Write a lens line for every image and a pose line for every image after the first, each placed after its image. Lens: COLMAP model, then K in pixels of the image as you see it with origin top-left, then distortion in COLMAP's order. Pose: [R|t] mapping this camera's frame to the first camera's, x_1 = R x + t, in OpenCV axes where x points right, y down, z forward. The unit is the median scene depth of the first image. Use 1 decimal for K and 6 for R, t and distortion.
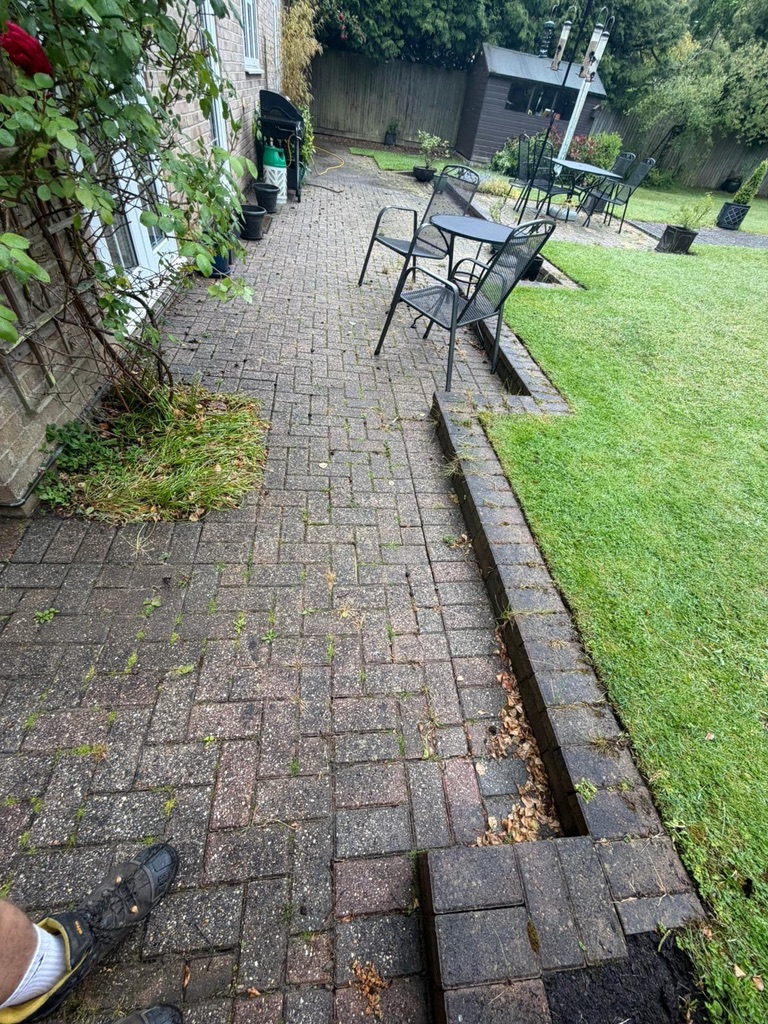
lens RADIAL K [[415.1, 0, 381.0], [0, 415.1, 515.1], [0, 0, 1]] dist [-0.003592, 0.000462]
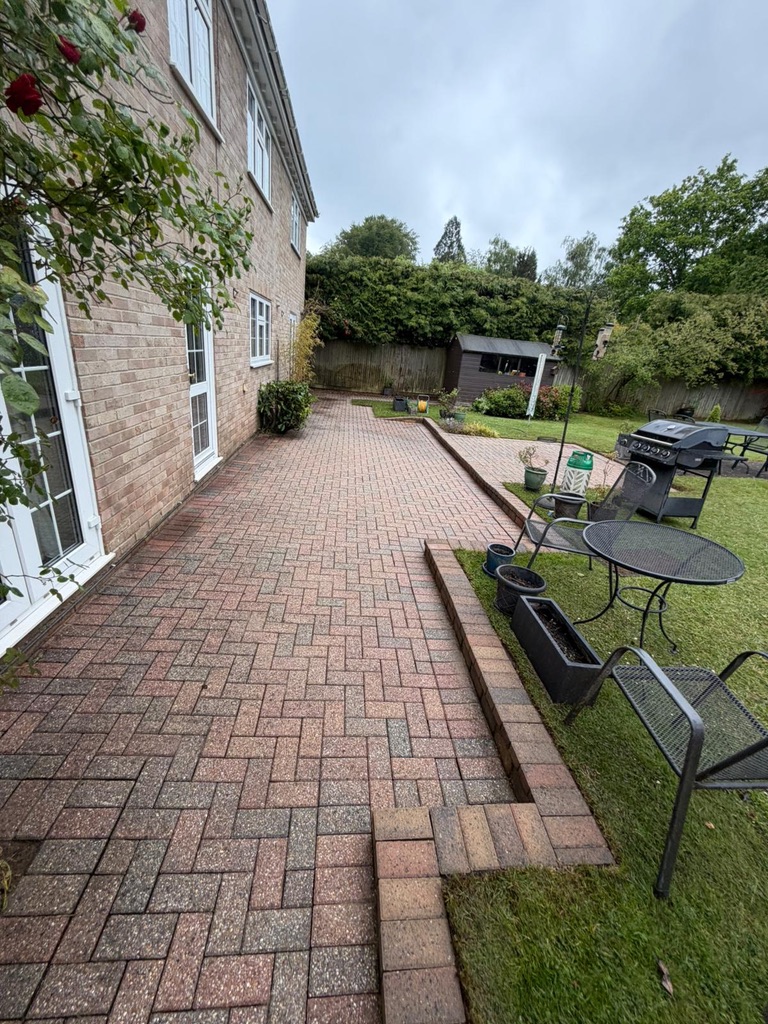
lens RADIAL K [[415.1, 0, 384.2], [0, 415.1, 509.3], [0, 0, 1]] dist [-0.003592, 0.000462]
pose [[0.999470, -0.023847, -0.022155, 0.037050], [0.012277, 0.906539, -0.421943, -0.099033], [0.030147, 0.421447, 0.906352, 0.055311]]
